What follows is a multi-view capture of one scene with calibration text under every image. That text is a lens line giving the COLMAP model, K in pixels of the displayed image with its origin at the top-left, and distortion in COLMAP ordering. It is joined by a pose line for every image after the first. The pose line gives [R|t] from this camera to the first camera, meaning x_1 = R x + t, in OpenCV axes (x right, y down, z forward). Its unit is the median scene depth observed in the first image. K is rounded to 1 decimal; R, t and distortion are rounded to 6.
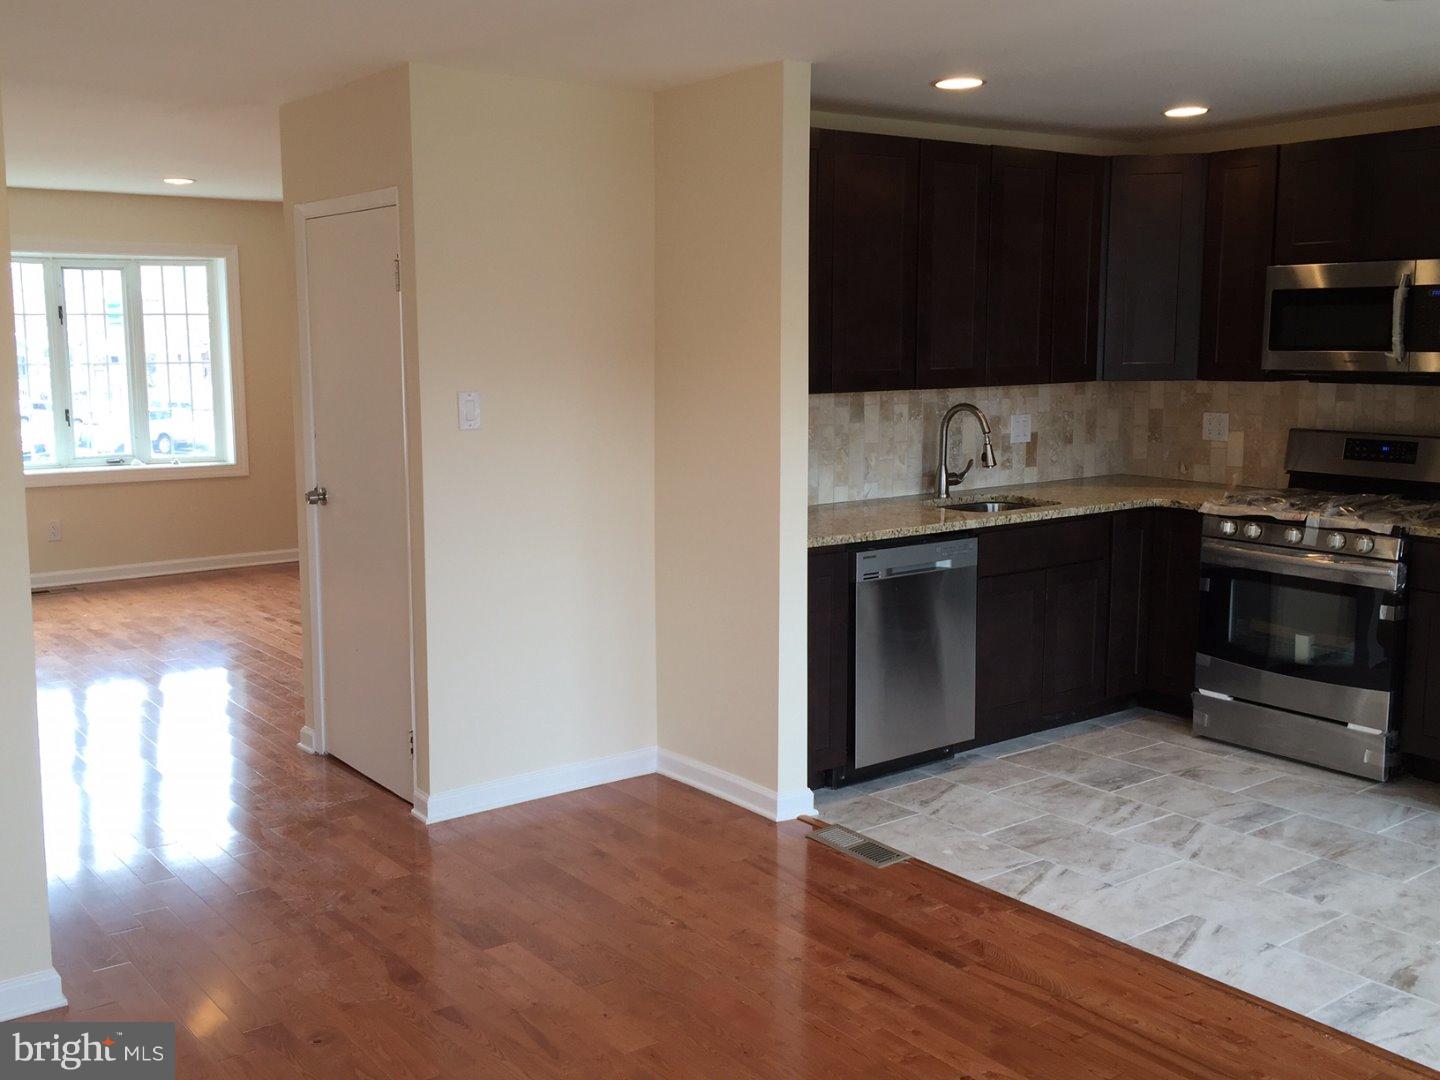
lens RADIAL K [[1440.2, 0, 718.7], [0, 1440.2, 542.1], [0, 0, 1]] dist [0.045198, 0.000000]
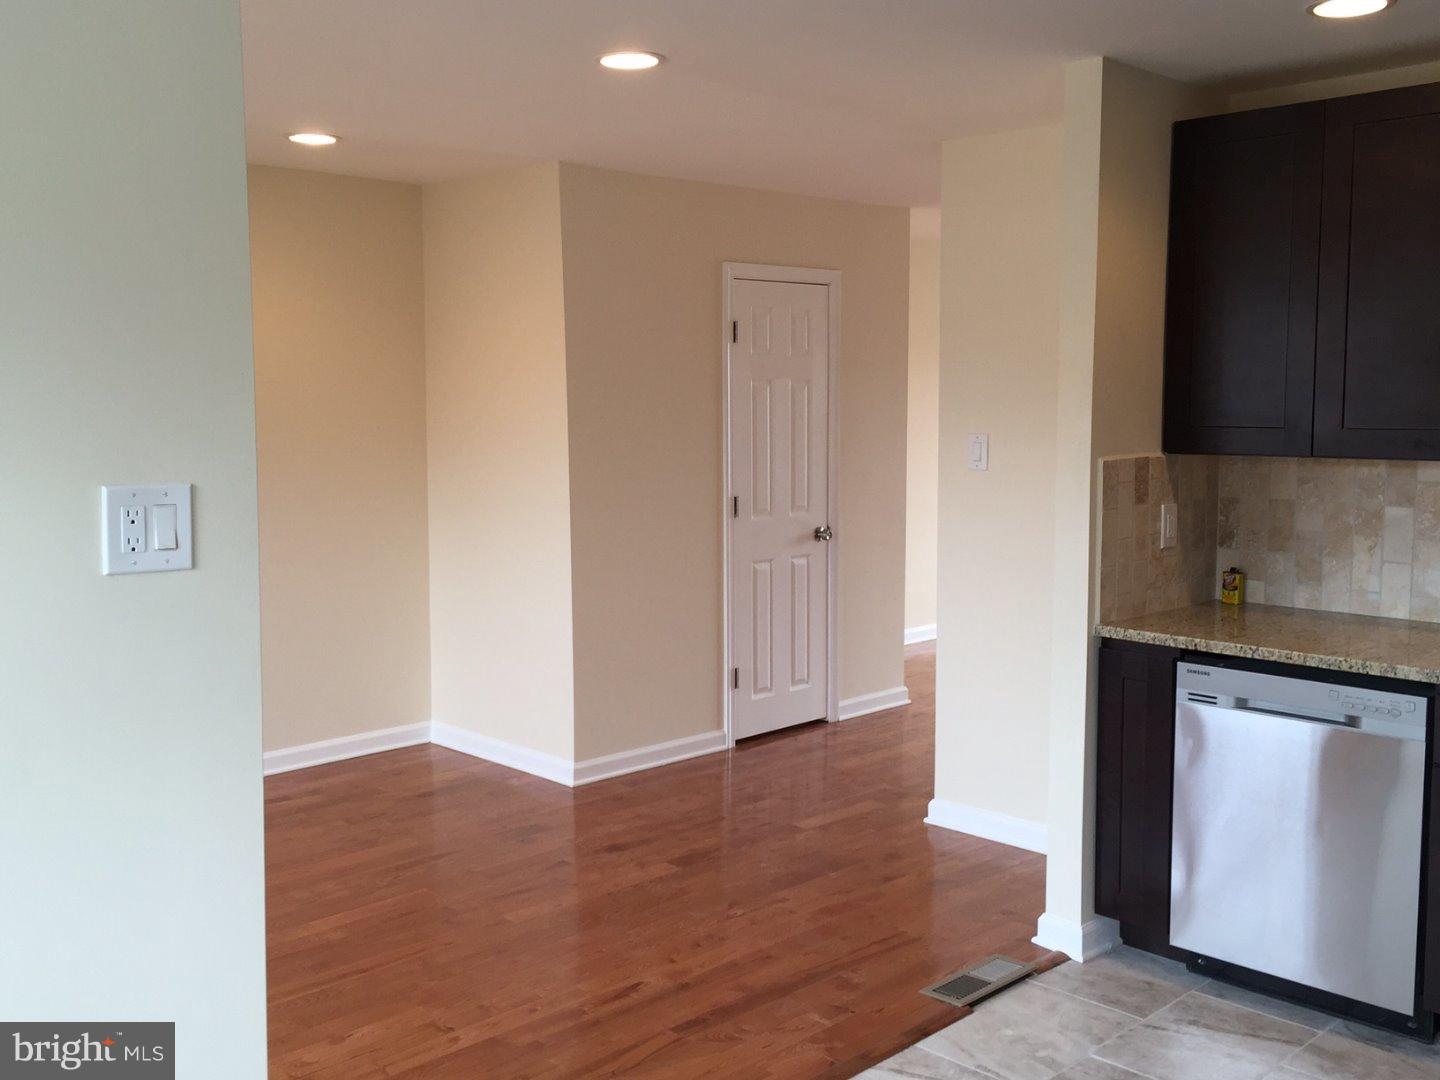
lens RADIAL K [[1440.2, 0, 717.6], [0, 1440.2, 535.3], [0, 0, 1]] dist [0.045198, 0.000000]
pose [[0.105700, 0.097844, -0.989573, 0.914726], [-0.141117, 0.986552, 0.082473, -0.097638], [0.984334, 0.130928, 0.118086, 0.728090]]
